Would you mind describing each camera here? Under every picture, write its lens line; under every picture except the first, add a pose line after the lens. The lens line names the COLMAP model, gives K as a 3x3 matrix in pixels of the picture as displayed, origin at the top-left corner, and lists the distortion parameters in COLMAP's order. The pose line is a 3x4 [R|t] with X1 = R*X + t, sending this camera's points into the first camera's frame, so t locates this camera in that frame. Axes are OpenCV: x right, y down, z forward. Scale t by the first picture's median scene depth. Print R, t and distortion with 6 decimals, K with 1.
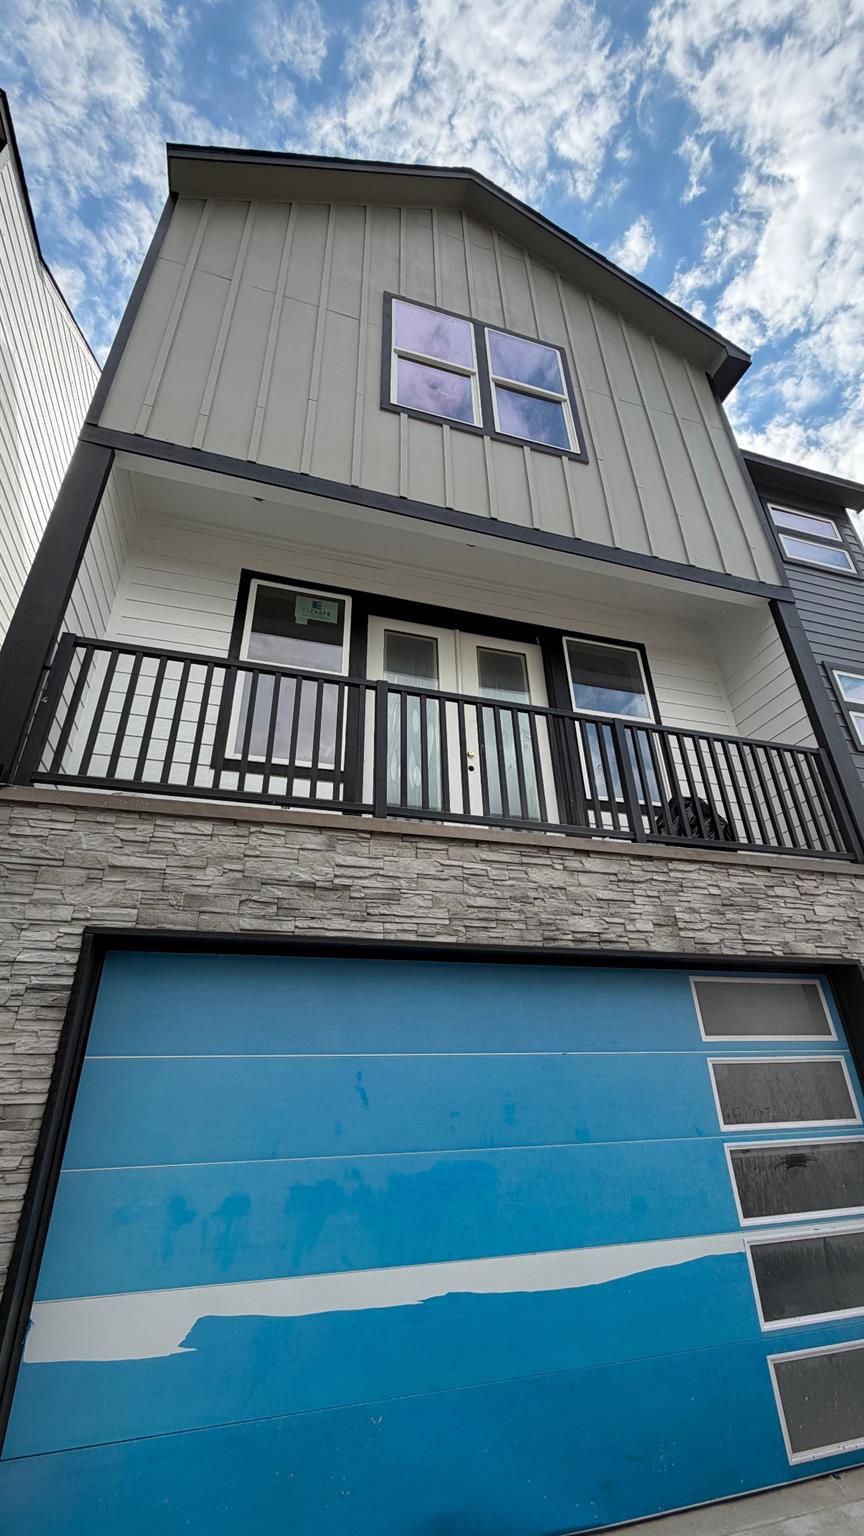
lens RADIAL K [[619.5, 0, 435.6], [0, 619.5, 762.6], [0, 0, 1]] dist [0.002384, 0.000101]
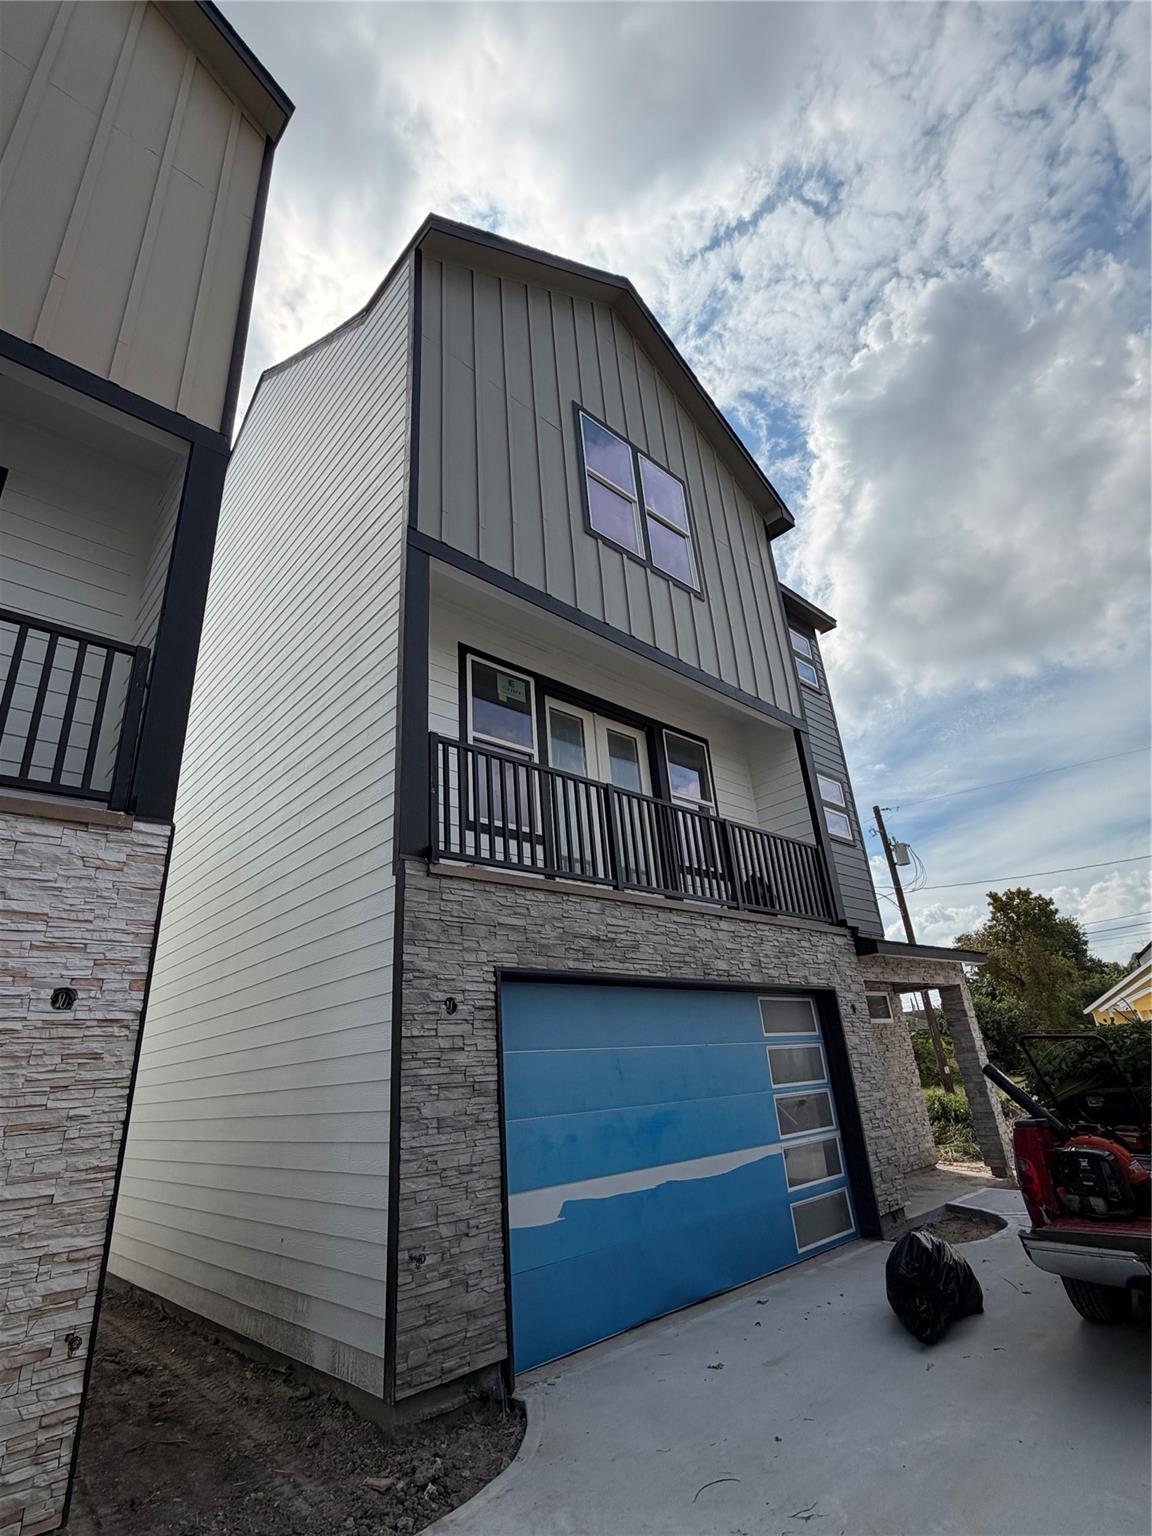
lens RADIAL K [[743.9, 0, 576.0], [0, 743.9, 768.0], [0, 0, 1]] dist [-0.003254, -0.001203]
pose [[0.894515, 0.135147, 0.426119, -0.878161], [-0.160943, 0.986649, 0.024930, -0.199496], [-0.417061, -0.090881, 0.904323, -0.458703]]
